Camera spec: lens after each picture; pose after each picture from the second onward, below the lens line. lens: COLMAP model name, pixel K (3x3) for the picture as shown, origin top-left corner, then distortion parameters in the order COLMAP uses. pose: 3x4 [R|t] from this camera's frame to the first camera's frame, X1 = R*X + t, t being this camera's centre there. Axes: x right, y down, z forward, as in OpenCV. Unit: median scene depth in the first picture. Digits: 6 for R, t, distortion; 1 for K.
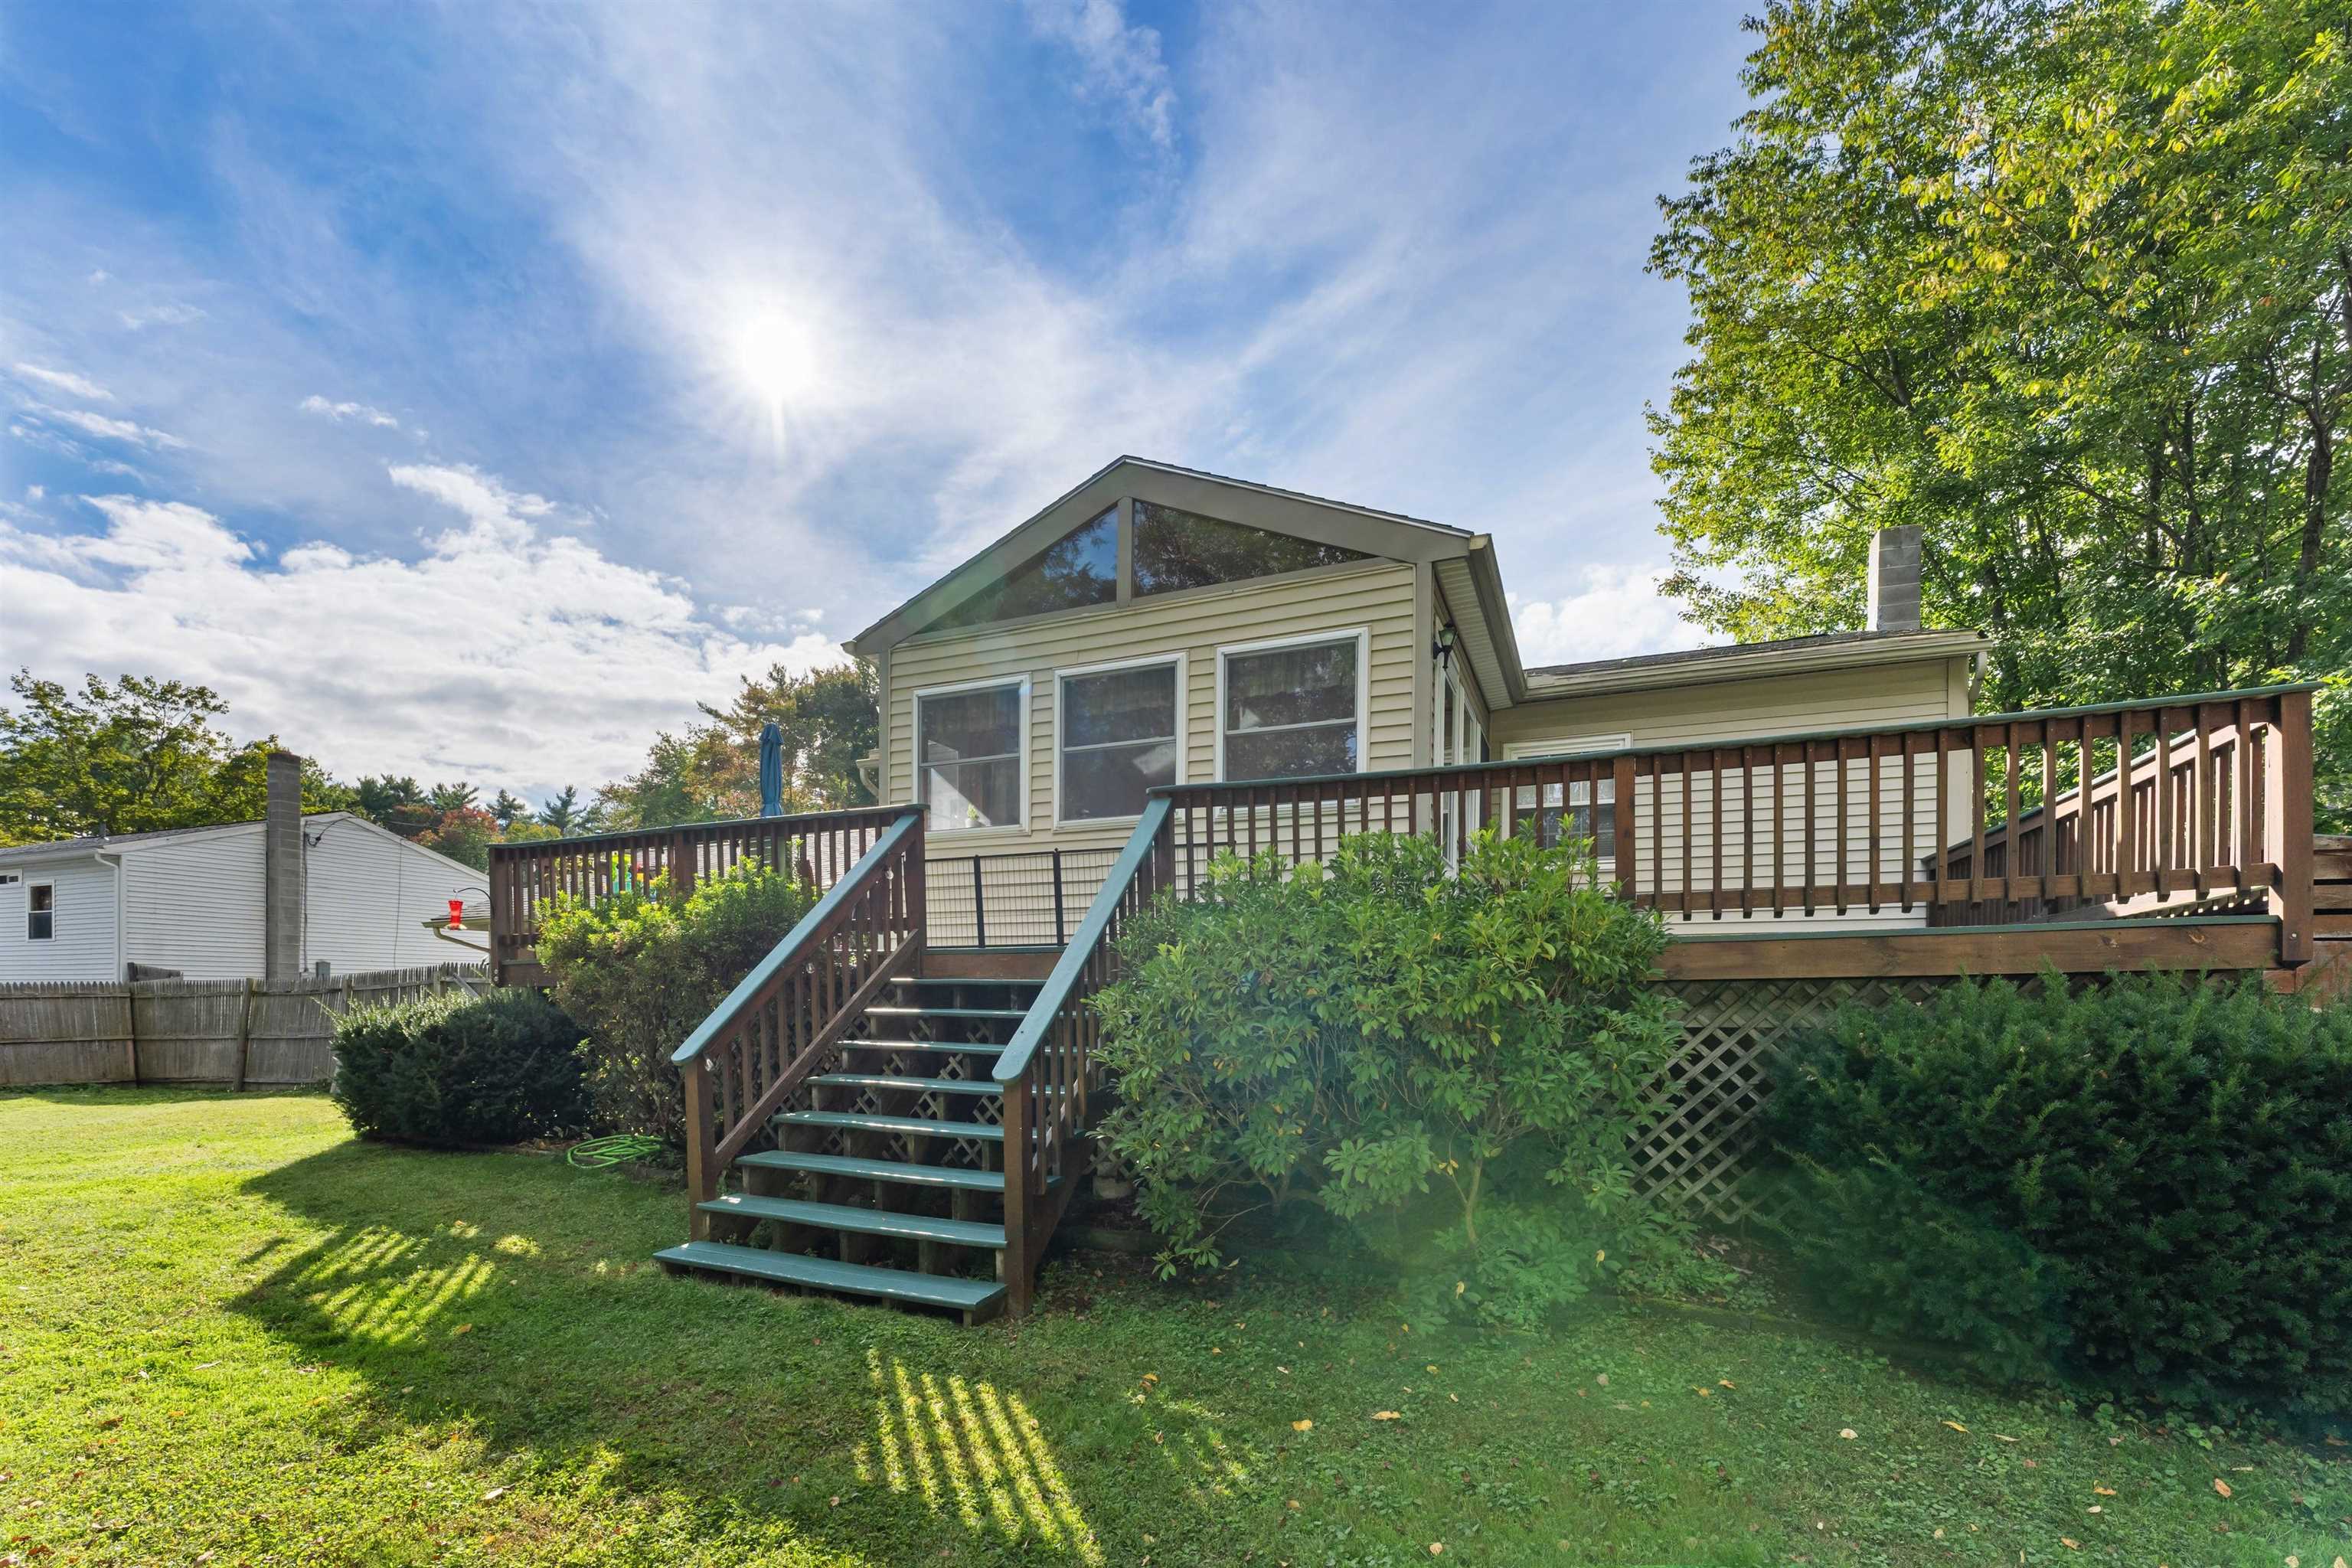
lens RADIAL K [[949.0, 0, 1171.0], [0, 949.0, 1022.1], [0, 0, 1]] dist [-0.000802, -0.000074]
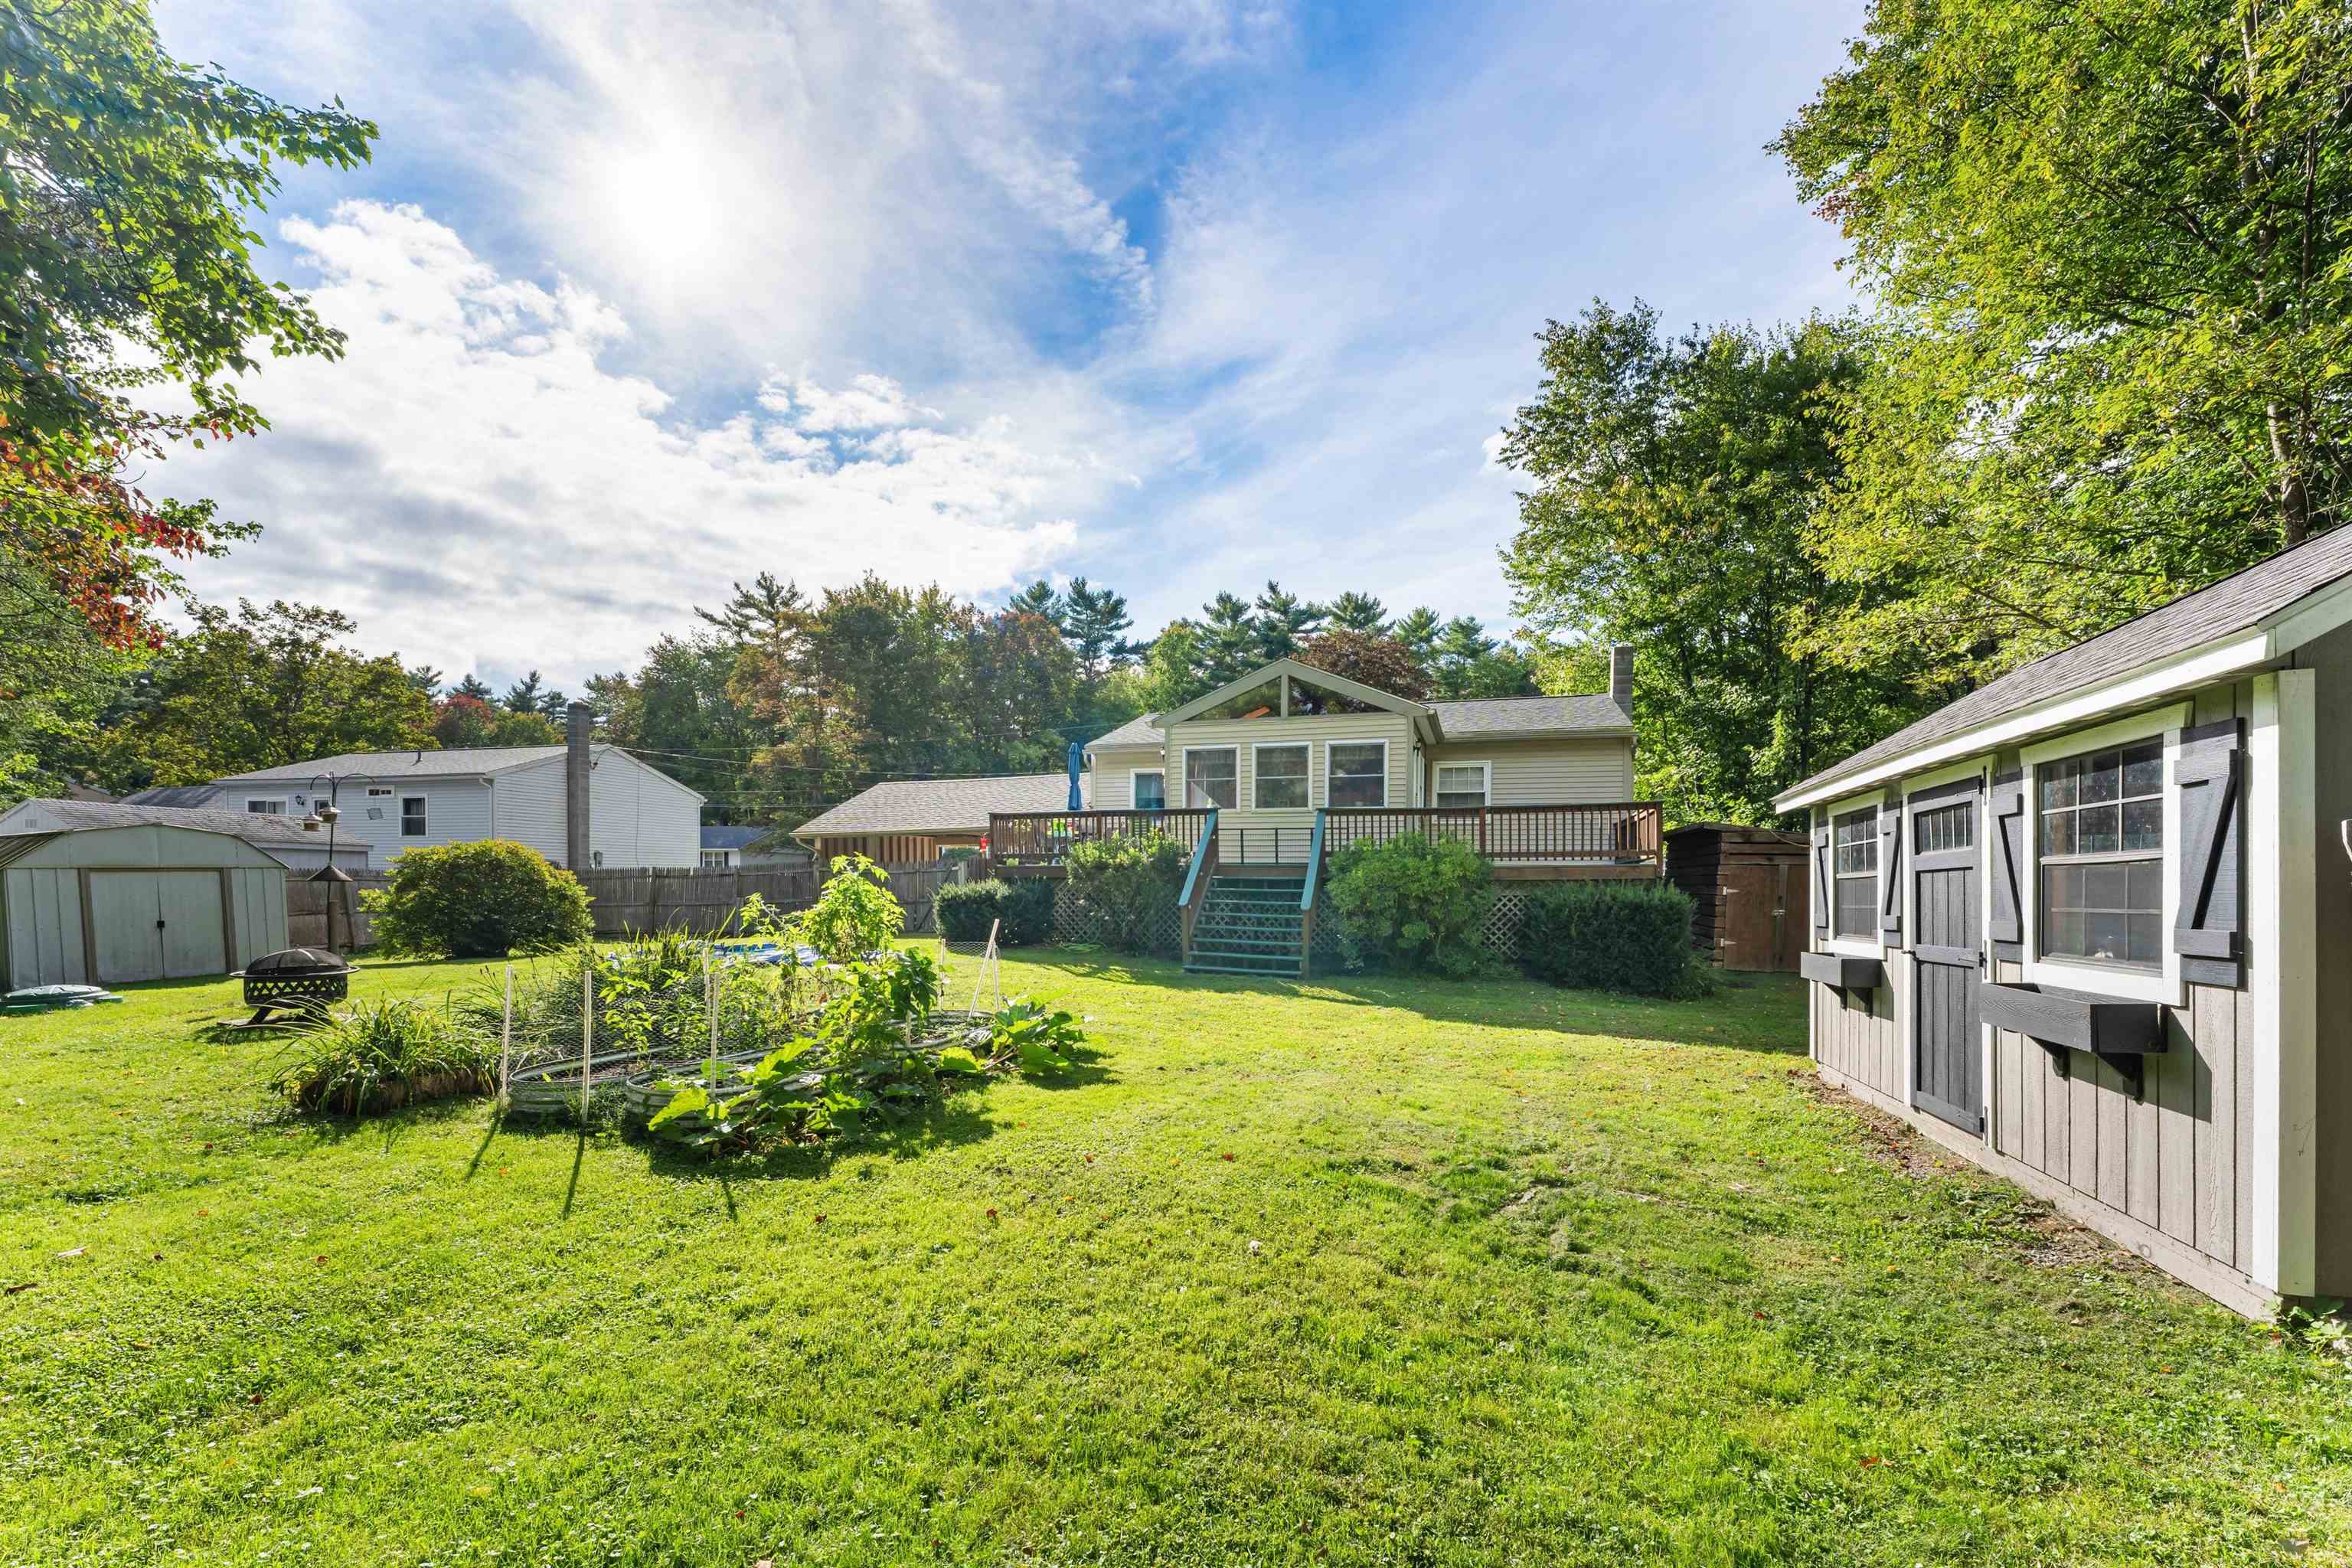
lens RADIAL K [[934.7, 0, 1176.0], [0, 934.7, 784.0], [0, 0, 1]] dist [0.001239, 0.000268]
pose [[0.995784, 0.014707, 0.090541, -0.193778], [-0.003112, 0.991912, -0.126891, 0.008930], [-0.091675, 0.126074, 0.987776, -0.472840]]
